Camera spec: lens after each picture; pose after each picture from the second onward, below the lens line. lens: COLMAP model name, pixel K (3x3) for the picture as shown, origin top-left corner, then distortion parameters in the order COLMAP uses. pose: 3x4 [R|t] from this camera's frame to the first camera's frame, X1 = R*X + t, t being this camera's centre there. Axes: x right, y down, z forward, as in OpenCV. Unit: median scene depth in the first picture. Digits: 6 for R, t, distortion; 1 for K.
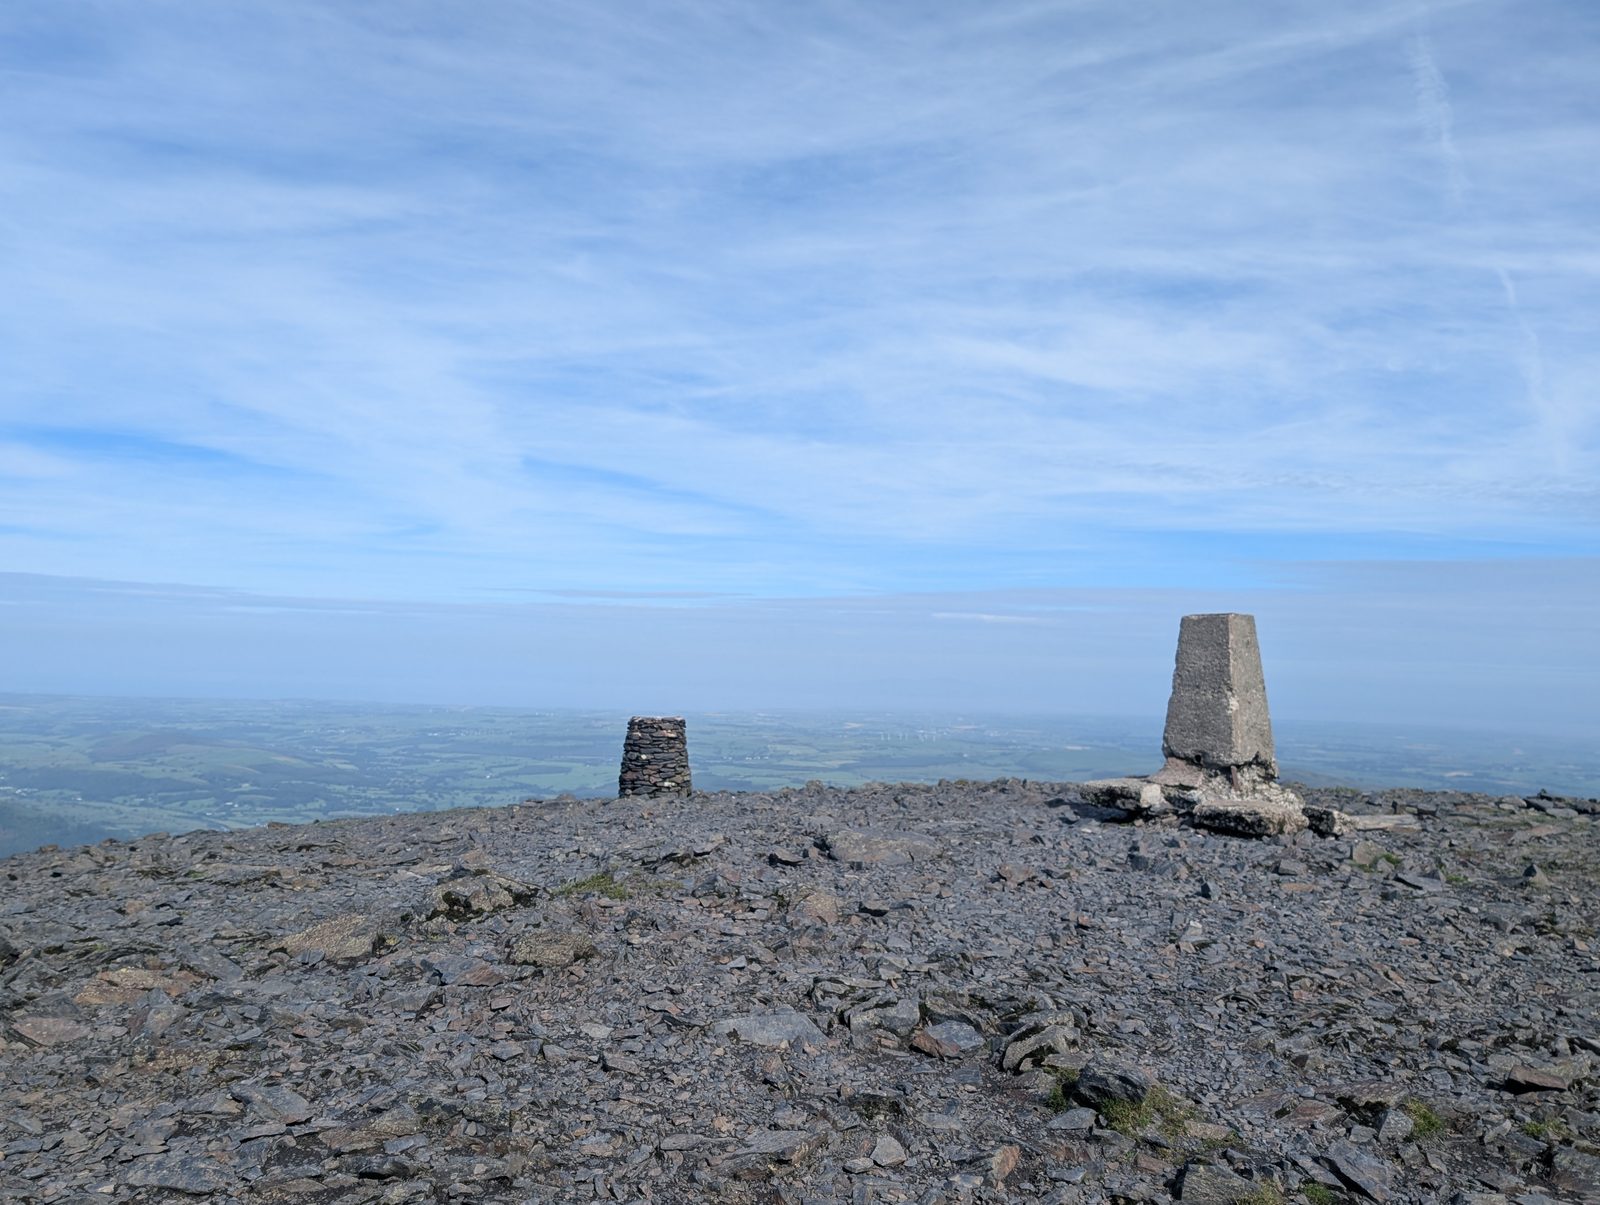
lens RADIAL K [[3631.0, 0, 800.0], [0, 3631.0, 602.5], [0, 0, 1]] dist [0.174901, -0.109482]
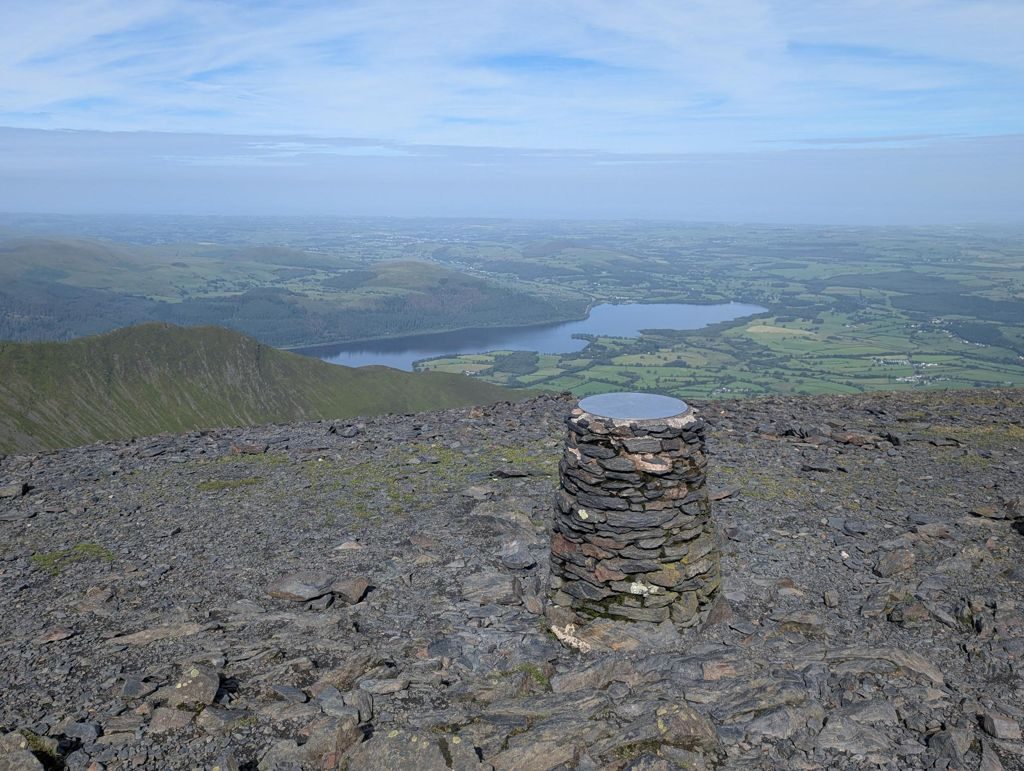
lens RADIAL K [[804.8, 0, 511.0], [0, 804.8, 411.5], [0, 0, 1]] dist [0.002890, -0.002965]
pose [[0.873226, 0.100422, -0.476857, -0.006223], [0.044696, 0.957908, 0.283575, 0.004364], [0.485262, -0.268939, 0.831981, 0.653465]]
